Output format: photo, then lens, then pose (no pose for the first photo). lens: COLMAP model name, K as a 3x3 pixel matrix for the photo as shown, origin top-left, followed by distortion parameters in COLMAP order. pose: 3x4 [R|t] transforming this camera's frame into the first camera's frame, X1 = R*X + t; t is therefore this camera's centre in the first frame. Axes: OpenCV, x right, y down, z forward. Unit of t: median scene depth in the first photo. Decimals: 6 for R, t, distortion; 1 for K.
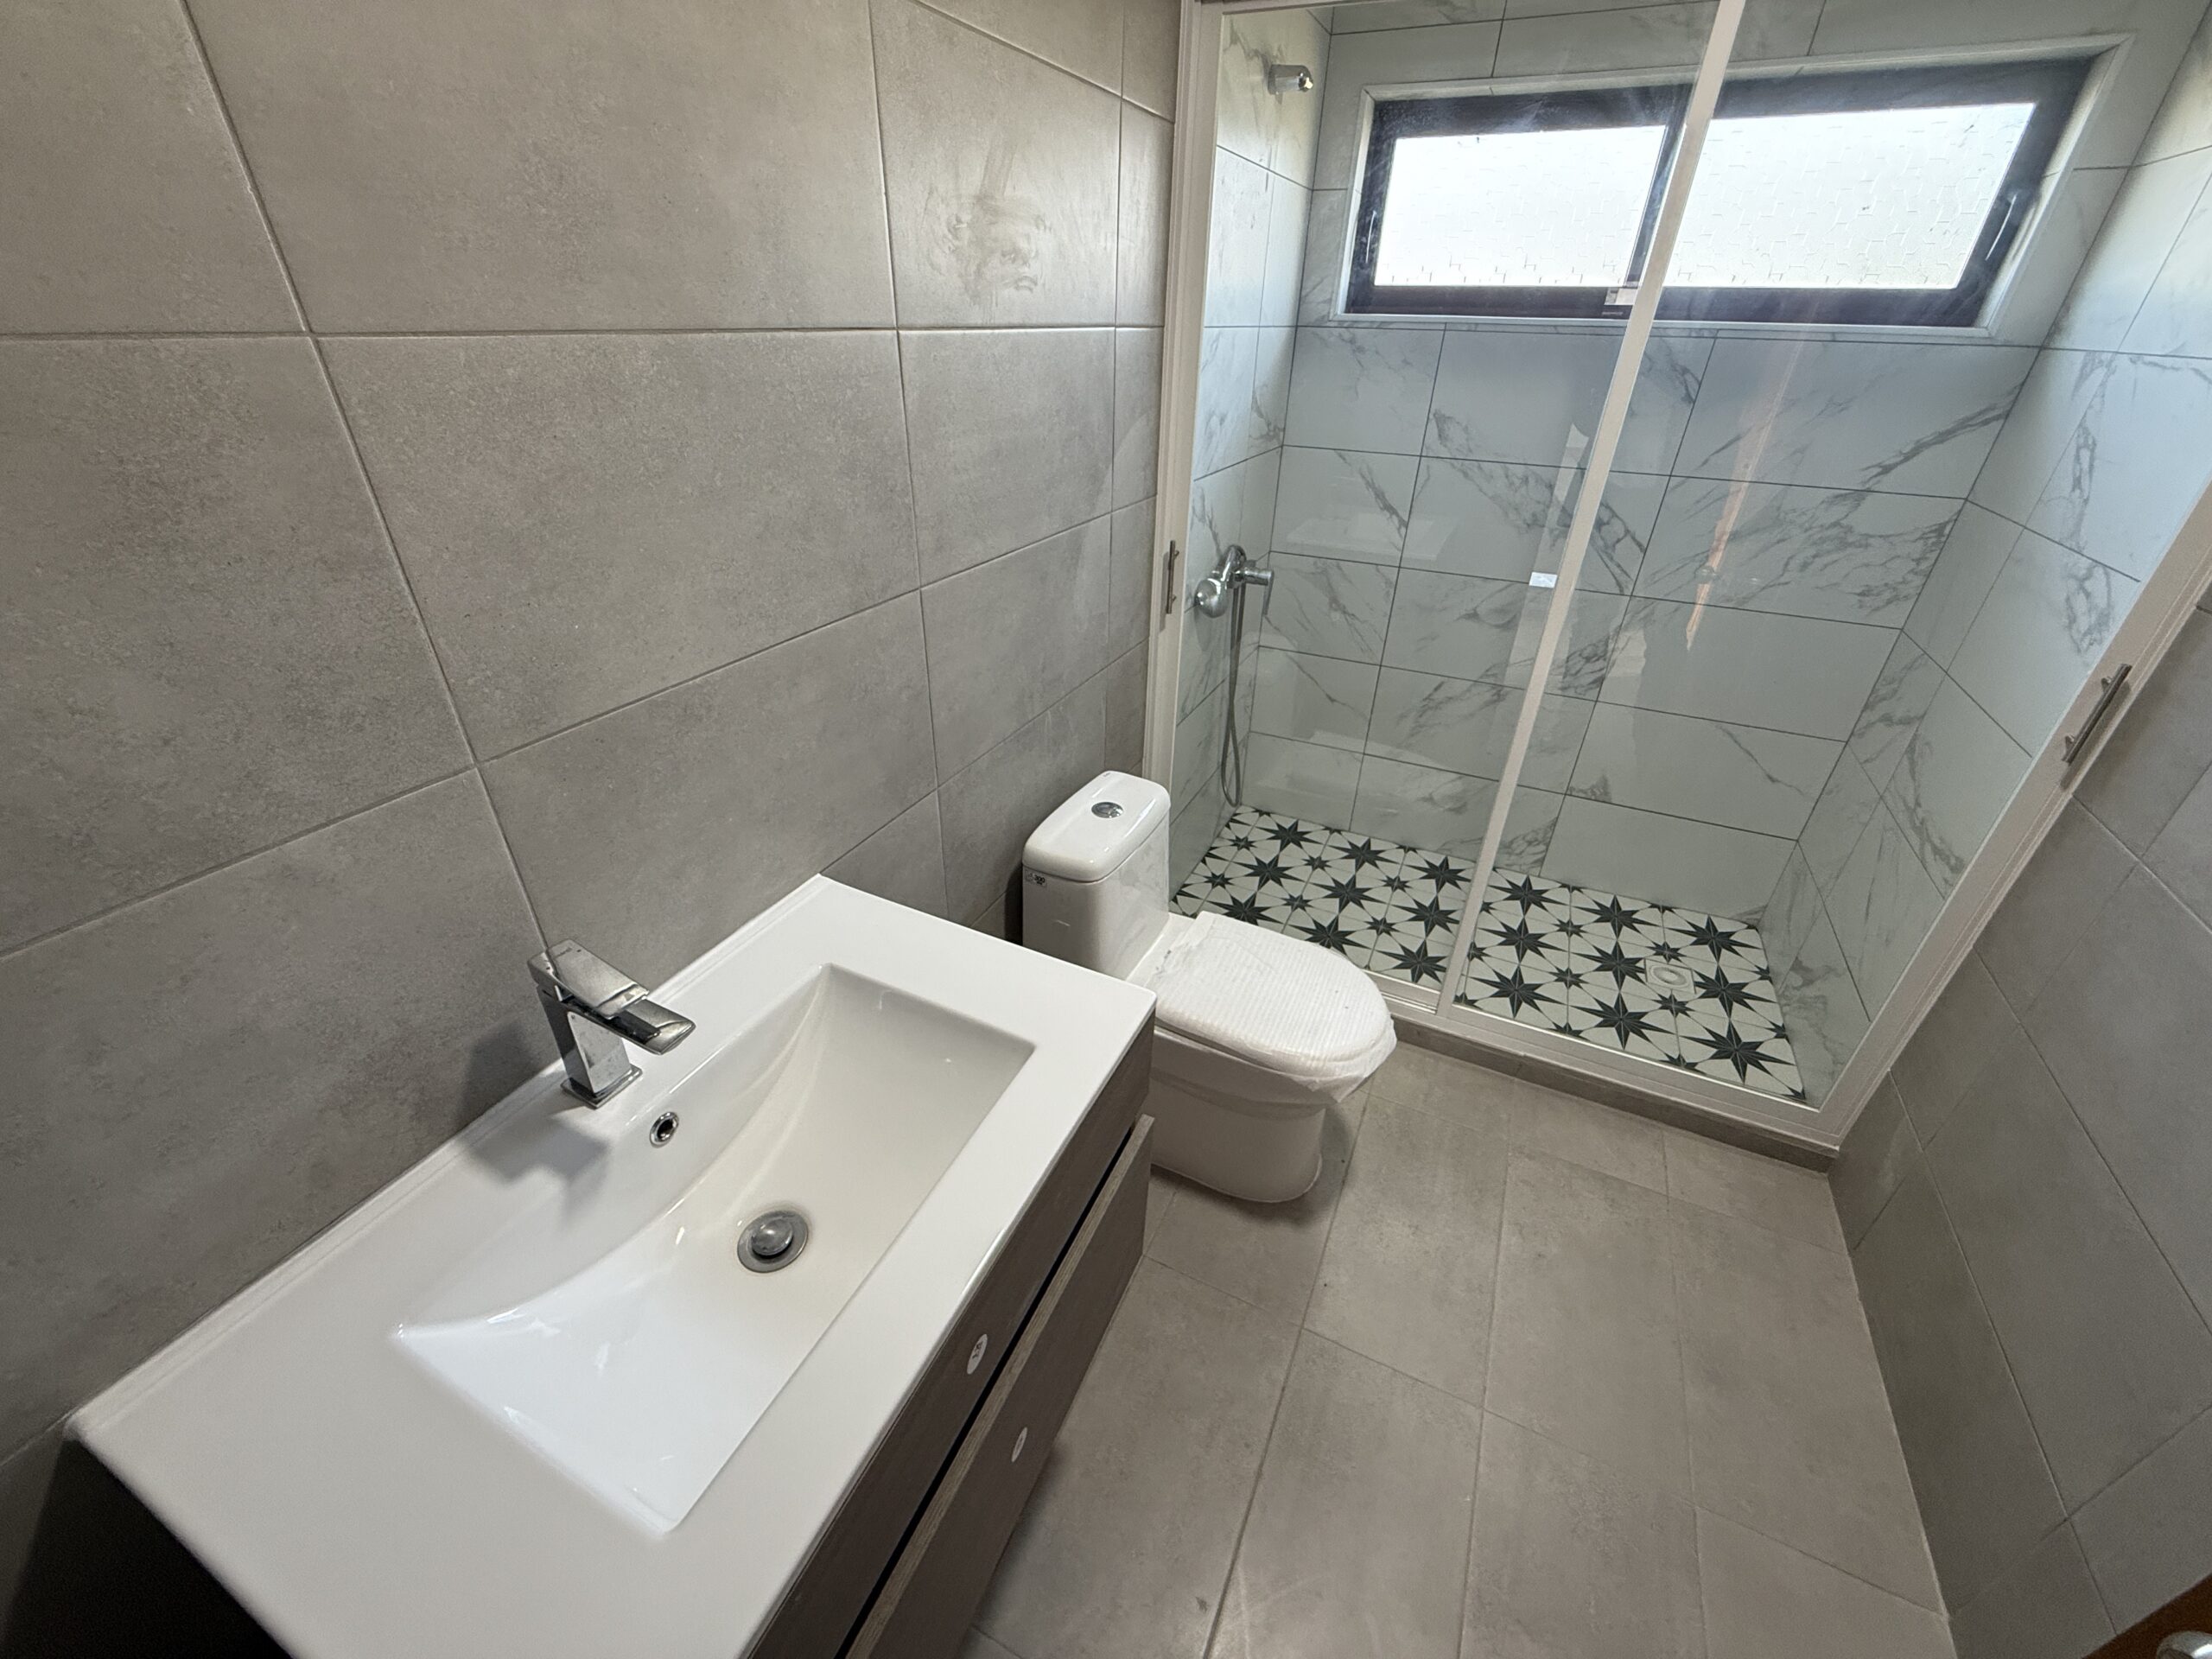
lens RADIAL K [[880.0, 0, 1095.4], [0, 880.0, 821.8], [0, 0, 1]] dist [0.002074, -0.001073]
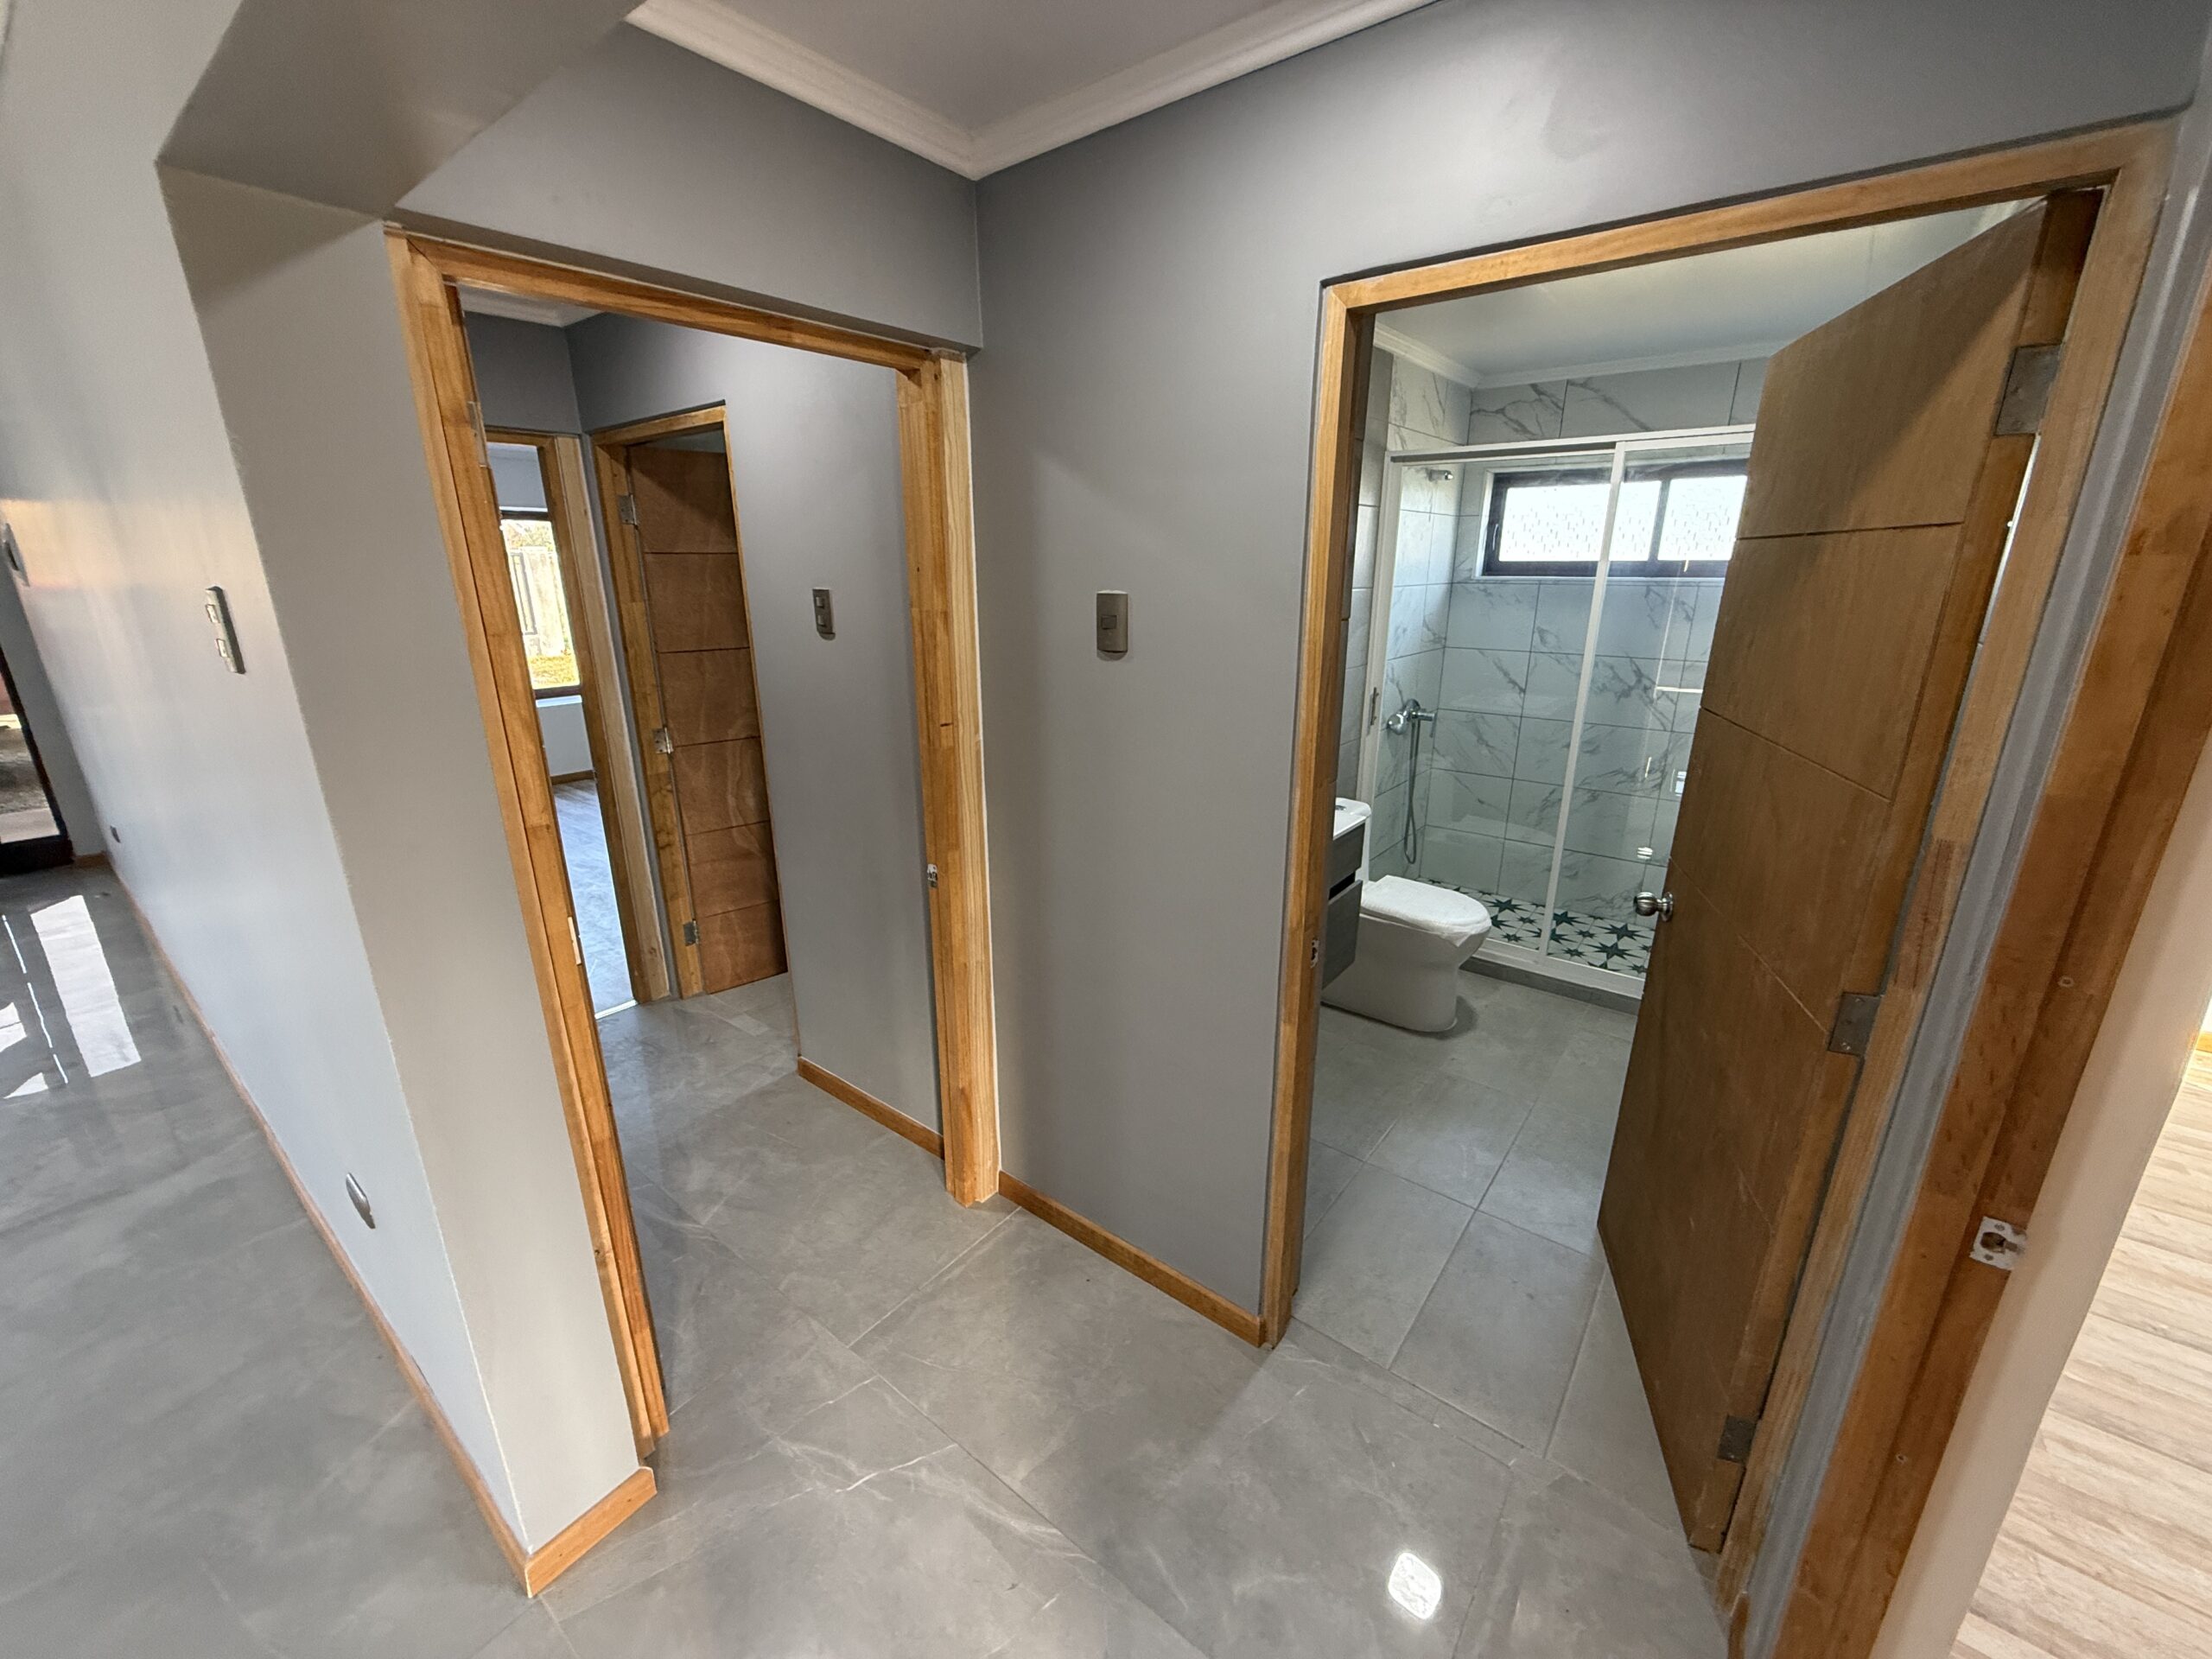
lens RADIAL K [[880.0, 0, 1097.2], [0, 880.0, 835.3], [0, 0, 1]] dist [0.002074, -0.001073]
pose [[0.975102, 0.043314, -0.217487, -0.058096], [-0.091300, 0.972176, -0.215727, 0.371680], [0.202092, 0.230212, 0.951925, -0.702666]]
